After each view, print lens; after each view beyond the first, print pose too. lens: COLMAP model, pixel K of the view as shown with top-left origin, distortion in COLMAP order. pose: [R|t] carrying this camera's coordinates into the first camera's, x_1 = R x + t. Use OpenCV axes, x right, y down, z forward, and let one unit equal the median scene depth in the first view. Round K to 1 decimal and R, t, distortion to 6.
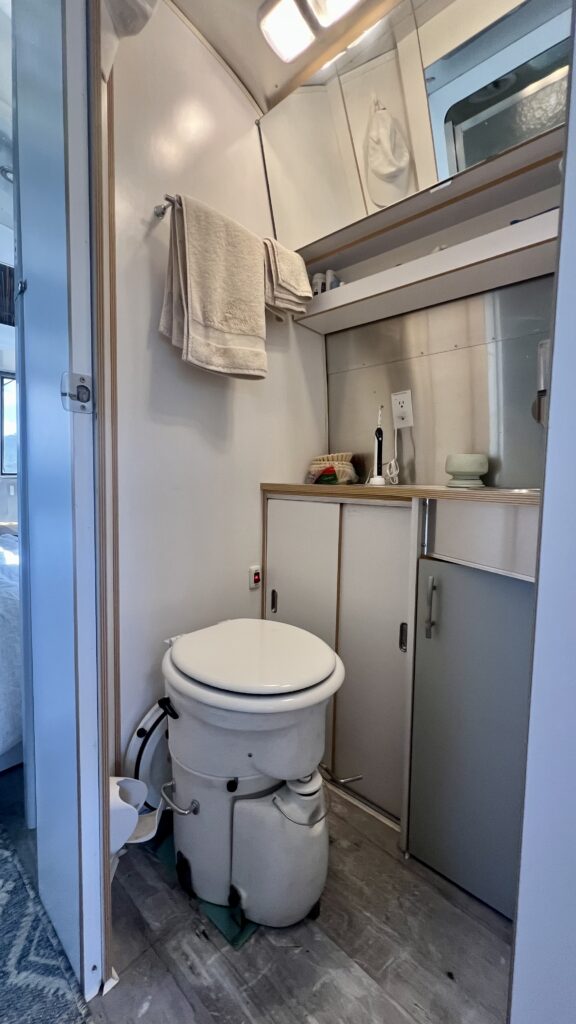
lens RADIAL K [[413.0, 0, 293.8], [0, 413.0, 509.6], [0, 0, 1]] dist [-0.001503, 0.000056]
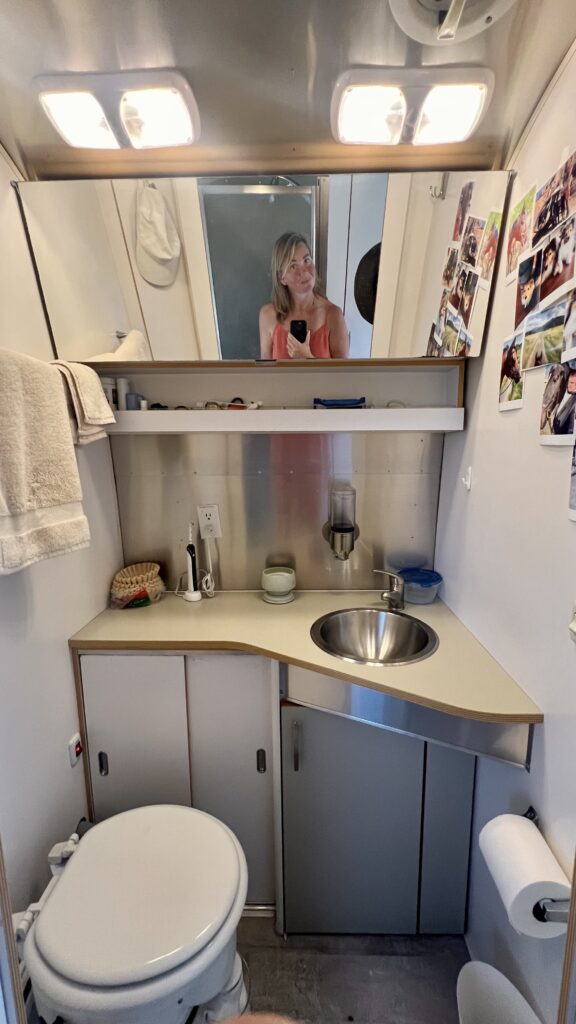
lens RADIAL K [[413.0, 0, 293.8], [0, 413.0, 509.6], [0, 0, 1]] dist [-0.001503, 0.000056]
pose [[0.760753, -0.128536, 0.636187, -0.259665], [0.071717, 0.990839, 0.114430, -0.437372], [-0.645067, -0.041428, 0.763002, 0.110989]]
